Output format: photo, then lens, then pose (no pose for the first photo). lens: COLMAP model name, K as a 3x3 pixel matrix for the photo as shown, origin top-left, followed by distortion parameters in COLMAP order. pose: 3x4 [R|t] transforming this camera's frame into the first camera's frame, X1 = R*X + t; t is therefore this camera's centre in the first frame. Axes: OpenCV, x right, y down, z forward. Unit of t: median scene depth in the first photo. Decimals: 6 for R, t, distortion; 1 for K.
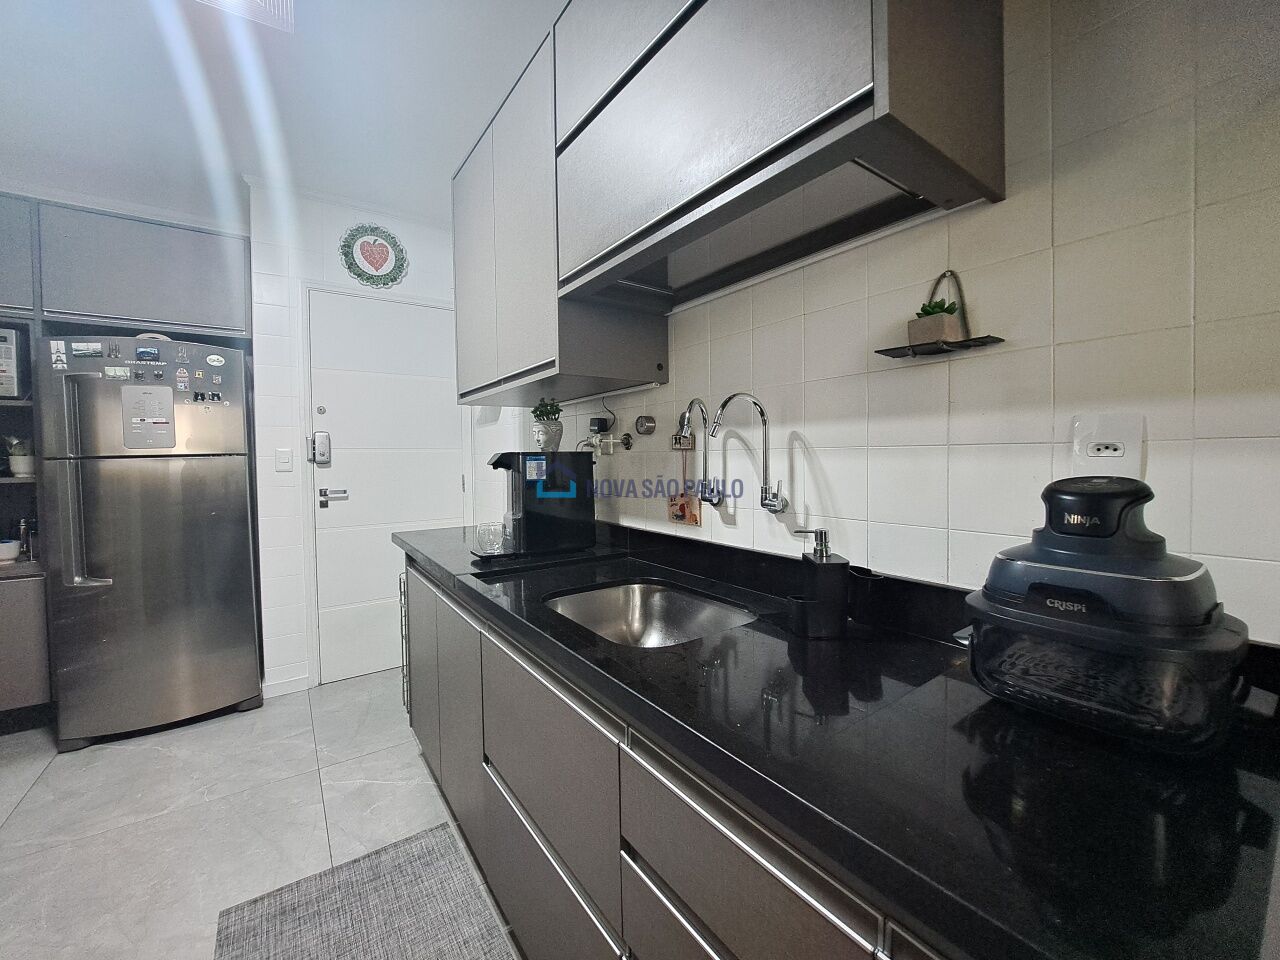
lens RADIAL K [[506.4, 0, 633.5], [0, 506.4, 469.0], [0, 0, 1]] dist [-0.017075, -0.000879]
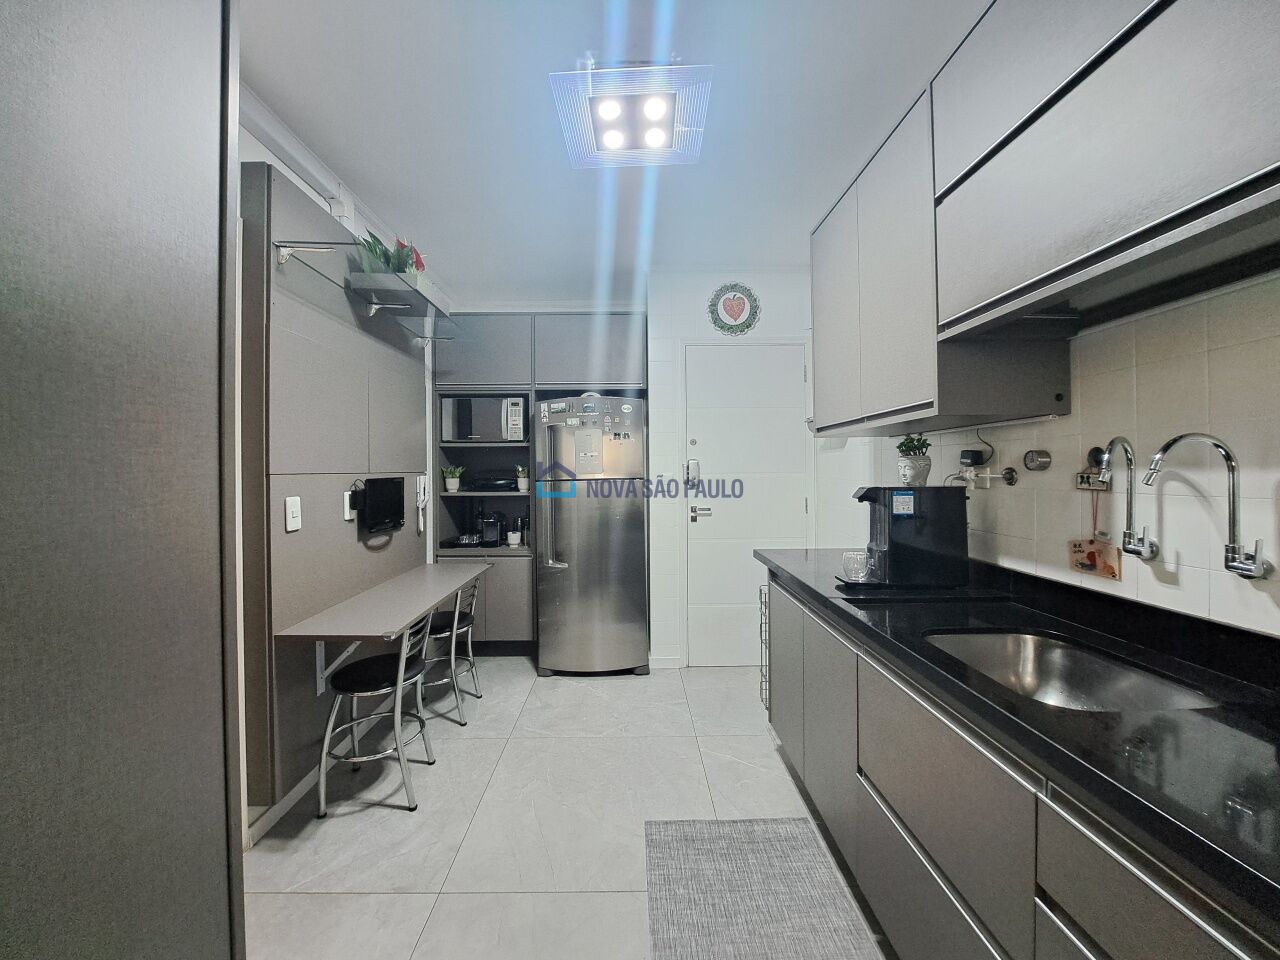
lens RADIAL K [[506.4, 0, 633.5], [0, 506.4, 469.0], [0, 0, 1]] dist [-0.017075, -0.000879]
pose [[0.822746, 0.004239, -0.568393, -0.060812], [-0.018036, 0.999663, -0.018652, -0.040328], [0.568122, 0.025597, 0.822546, -0.151044]]
